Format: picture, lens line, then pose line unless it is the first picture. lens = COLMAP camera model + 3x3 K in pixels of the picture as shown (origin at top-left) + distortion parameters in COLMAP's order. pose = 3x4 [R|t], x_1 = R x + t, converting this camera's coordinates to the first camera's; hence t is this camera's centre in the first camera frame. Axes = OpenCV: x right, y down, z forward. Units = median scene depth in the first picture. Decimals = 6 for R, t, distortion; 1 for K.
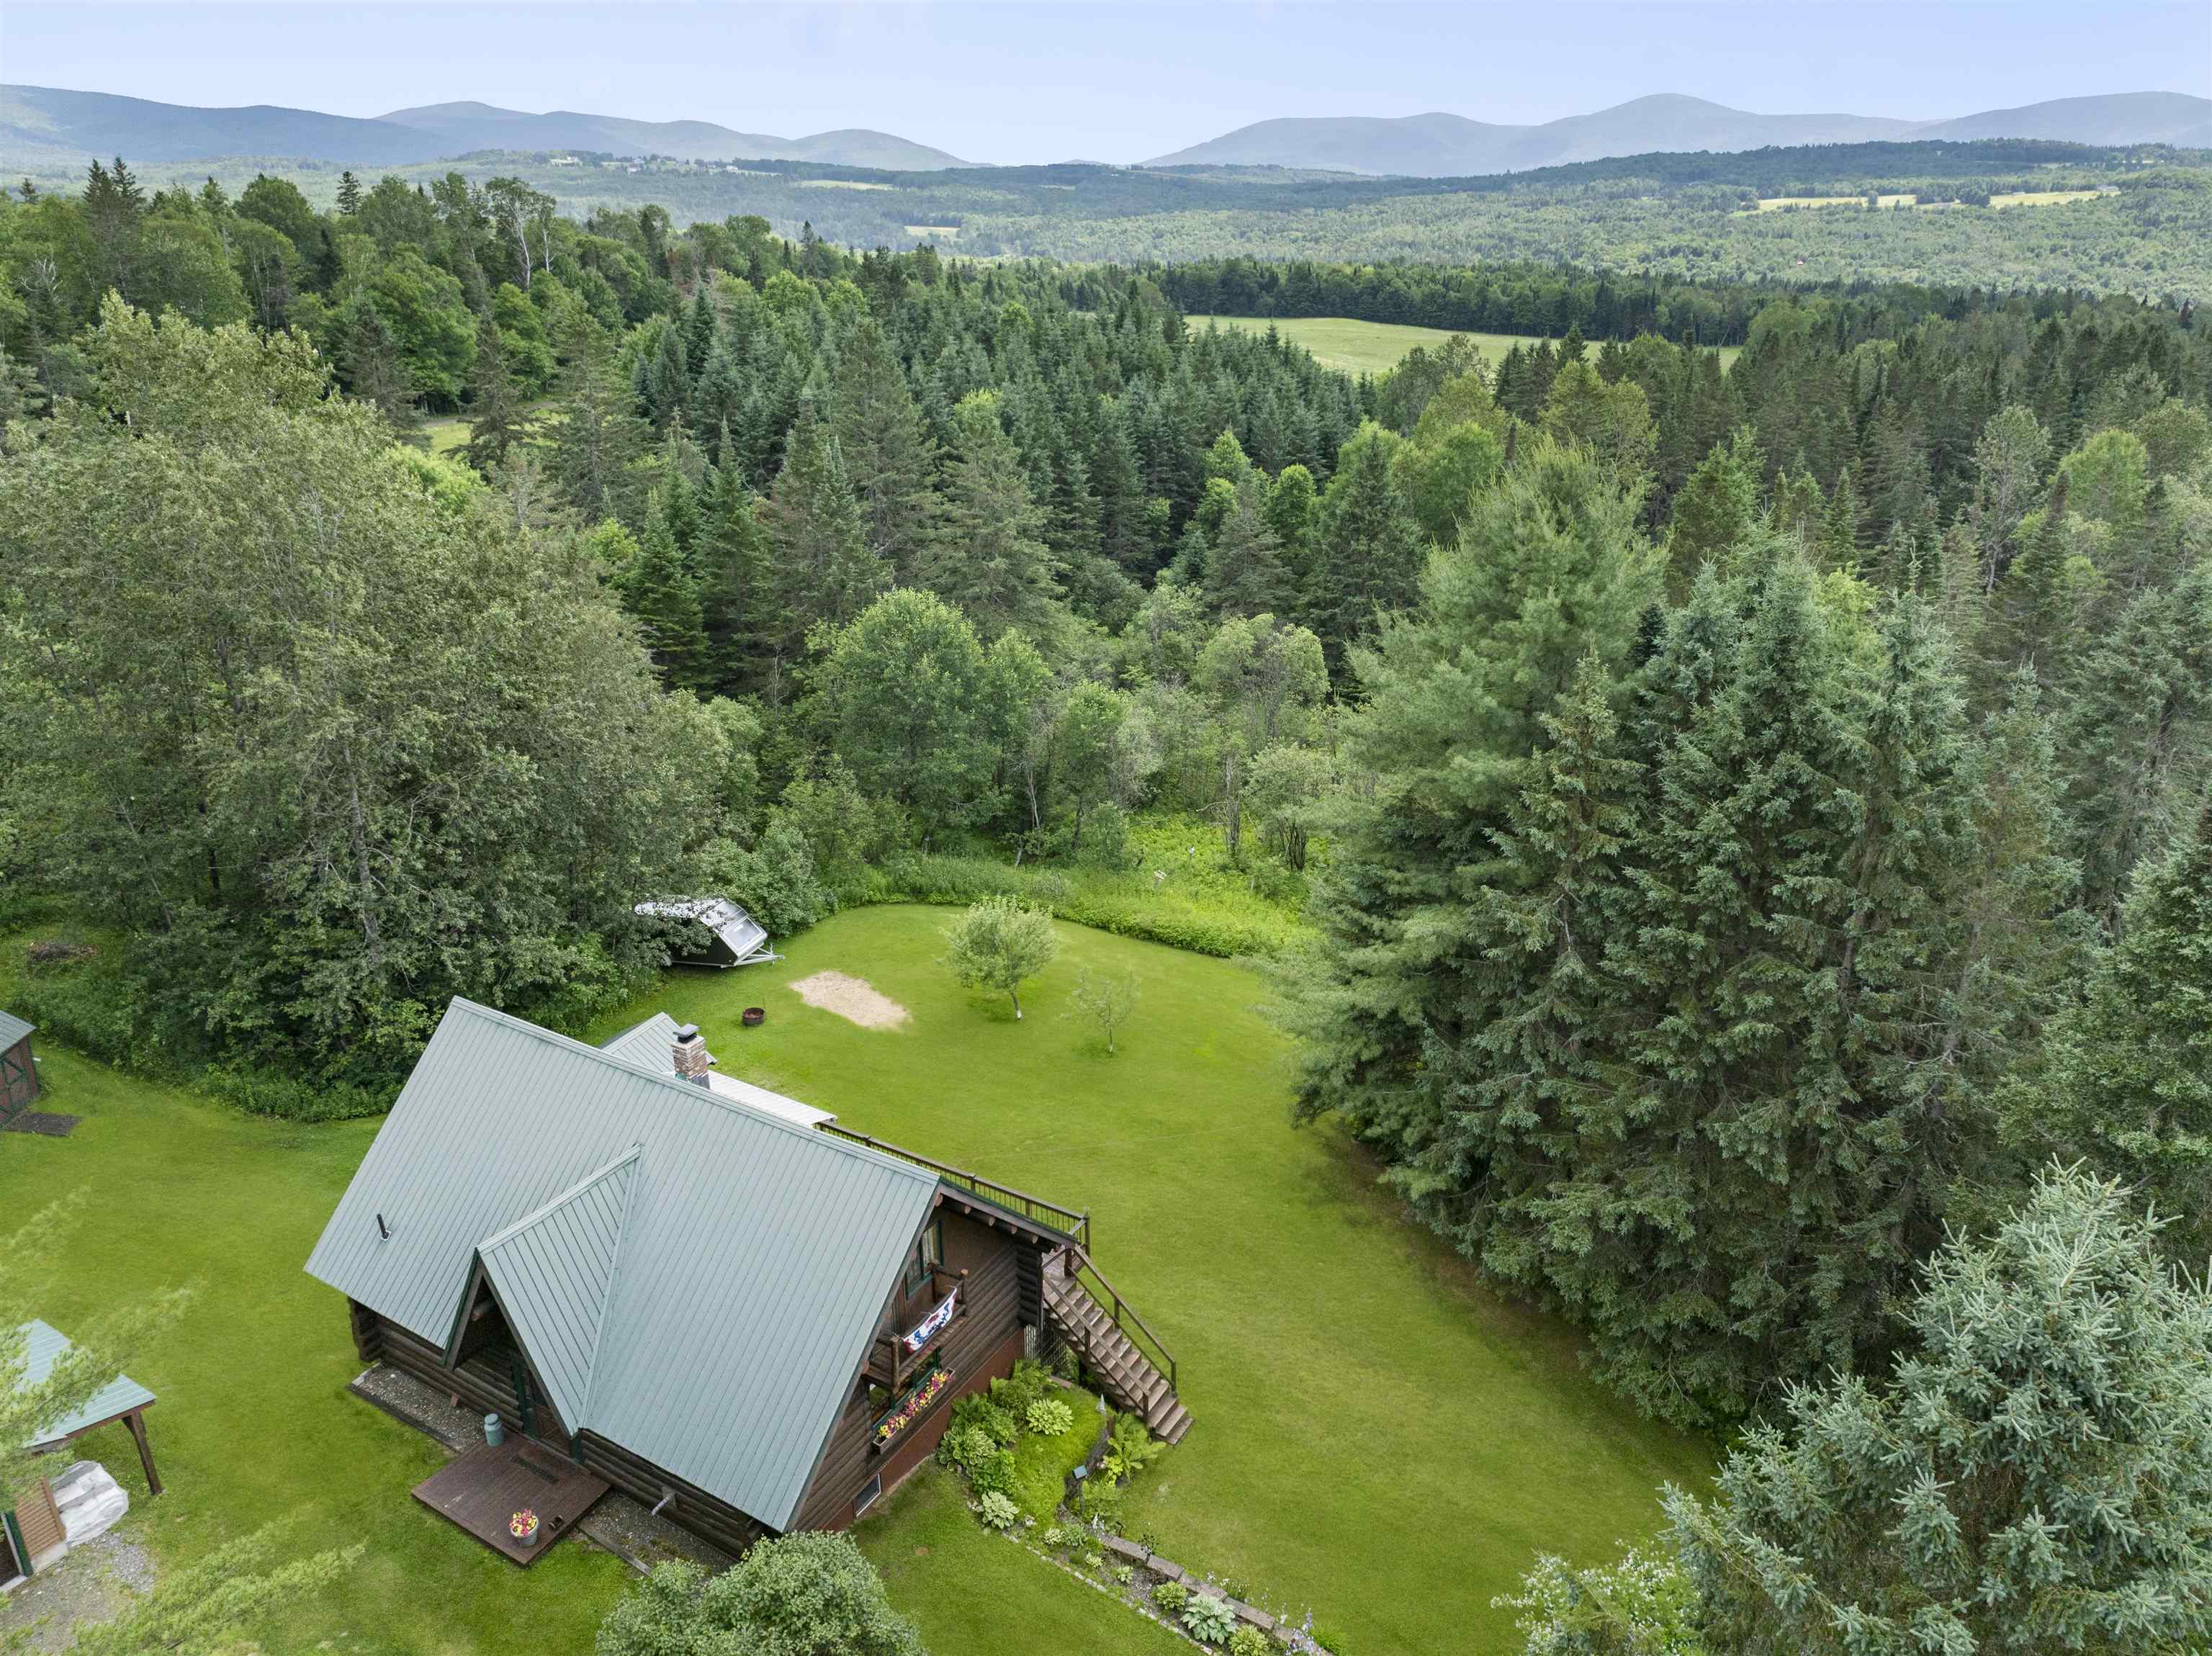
lens RADIAL K [[1576.2, 0, 1109.5], [0, 1576.2, 822.0], [0, 0, 1]] dist [-0.039128, 0.007482]
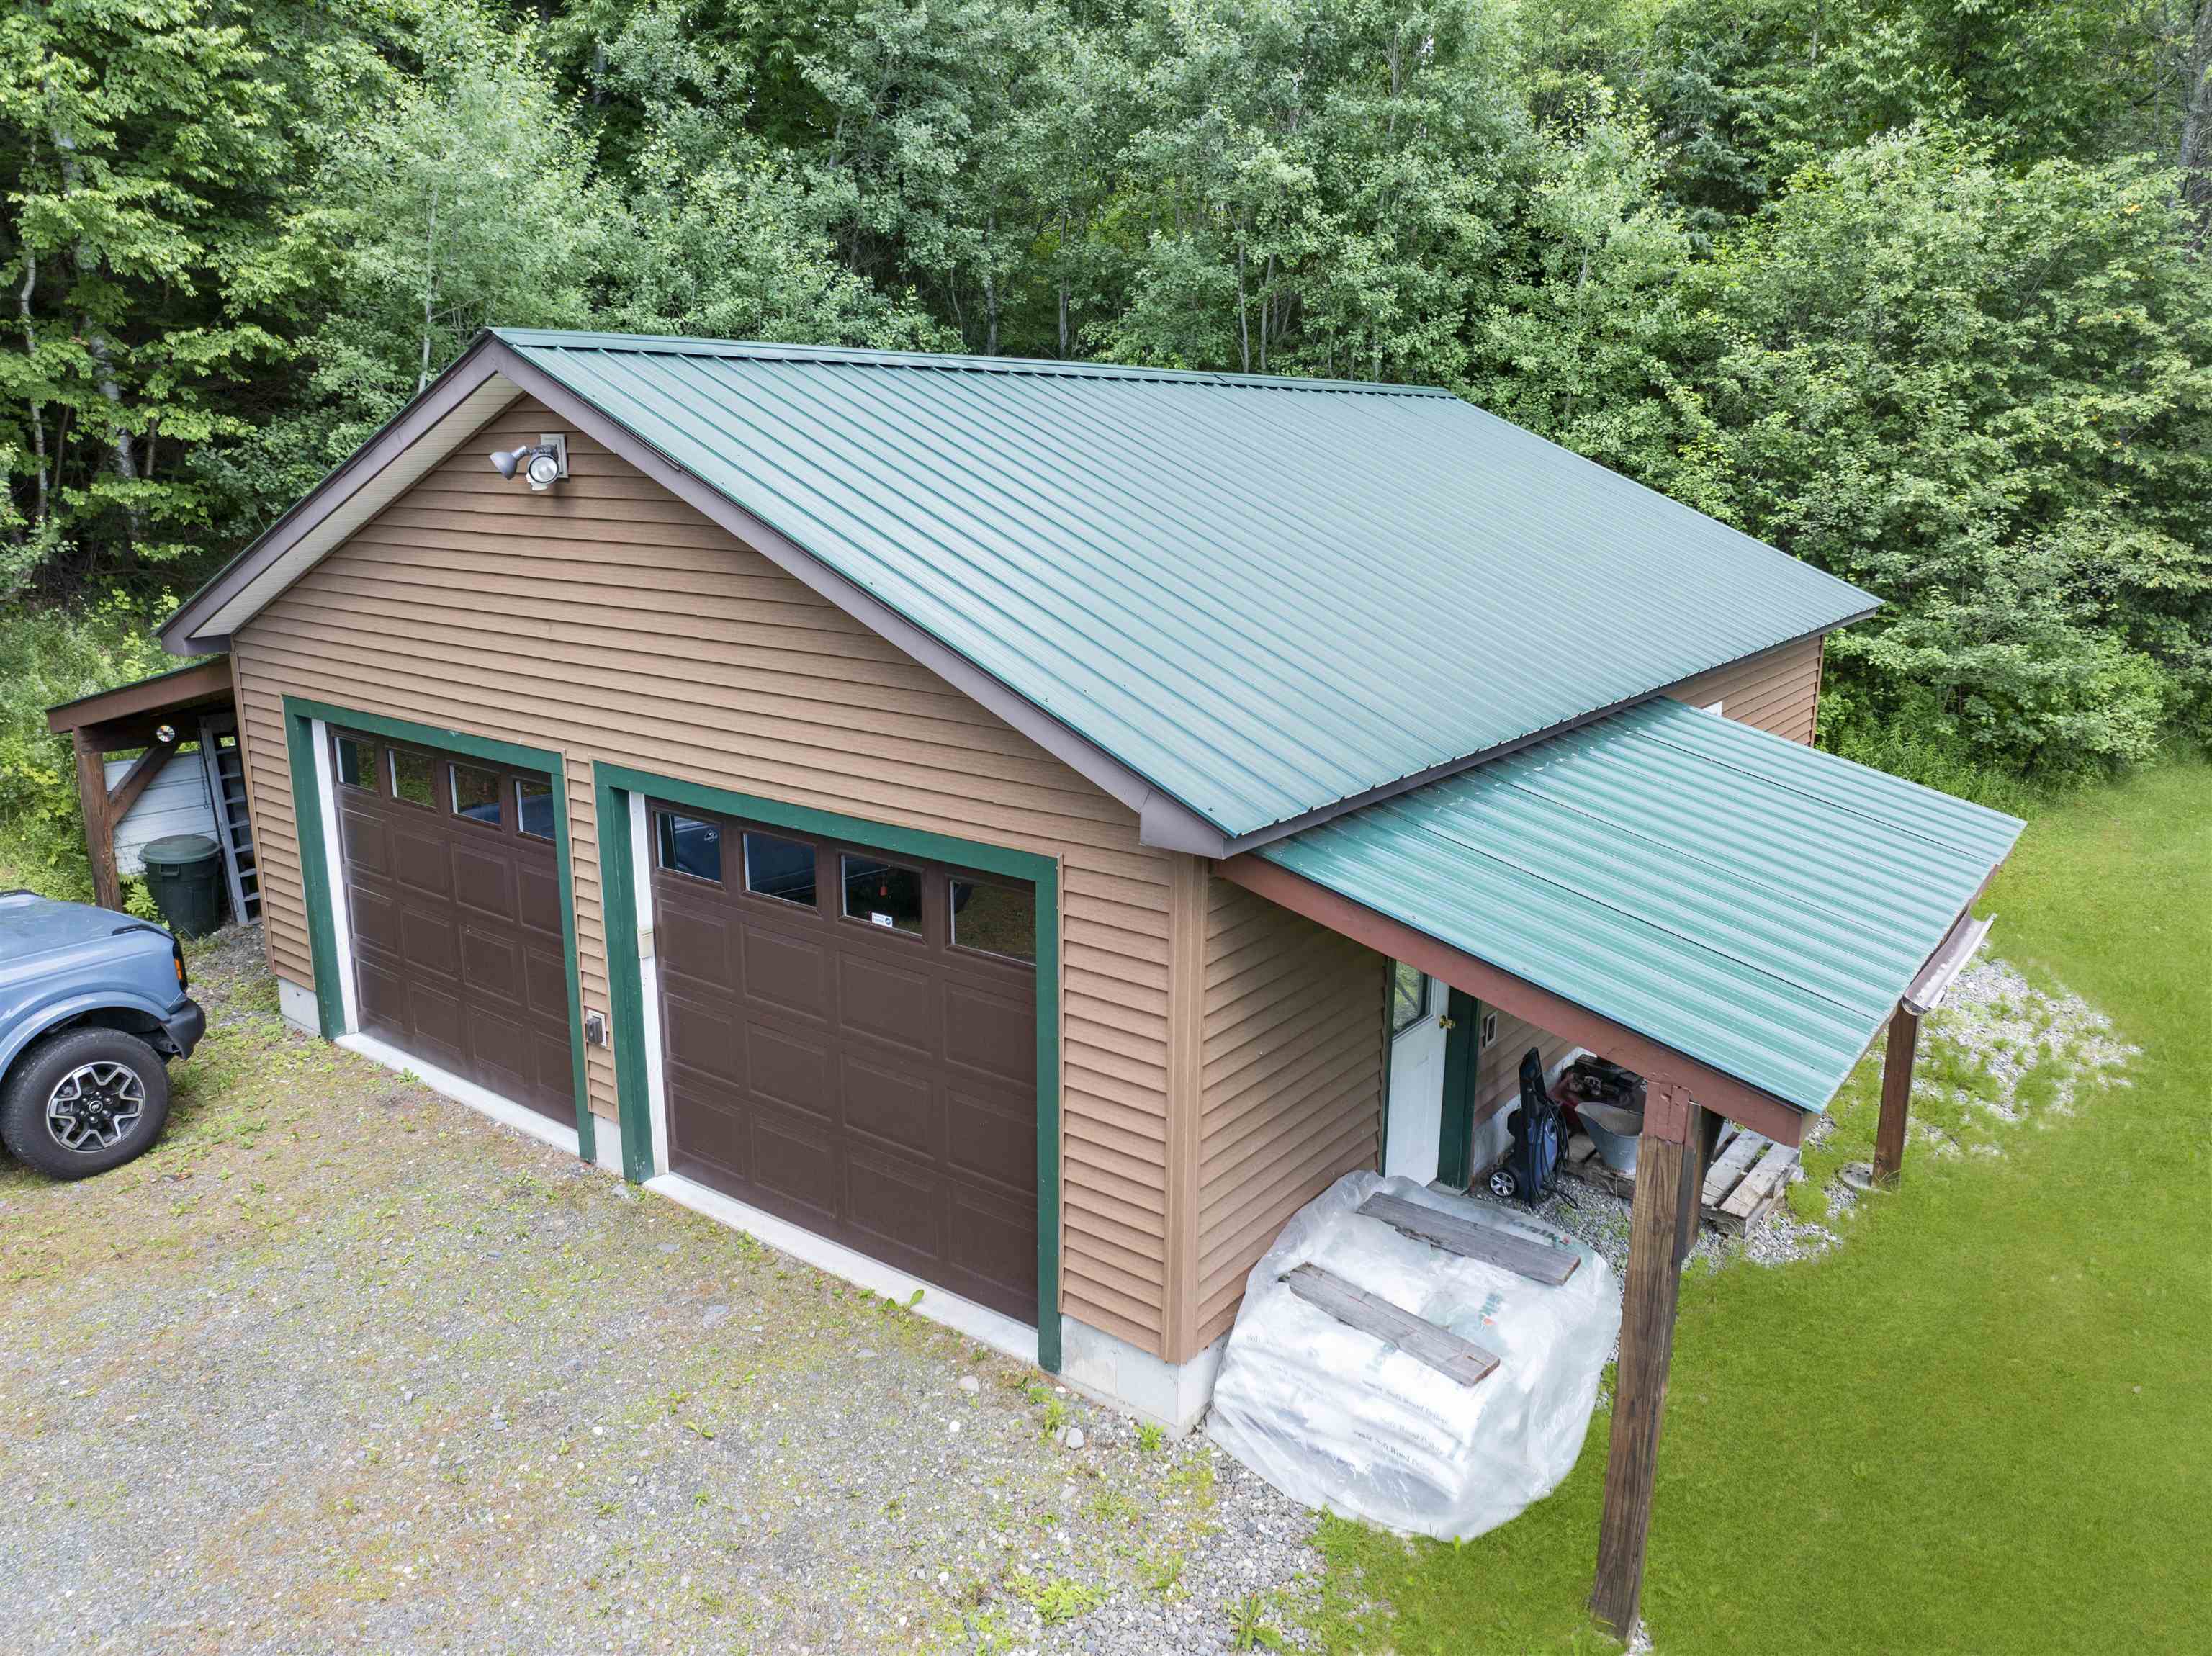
lens RADIAL K [[1553.8, 0, 1111.2], [0, 1553.8, 824.3], [0, 0, 1]] dist [-0.035573, 0.002067]
pose [[-0.111926, 0.239317, -0.964469, -0.268573], [-0.368967, 0.891176, 0.263949, 0.190101], [0.922679, 0.385400, -0.011446, 0.529513]]
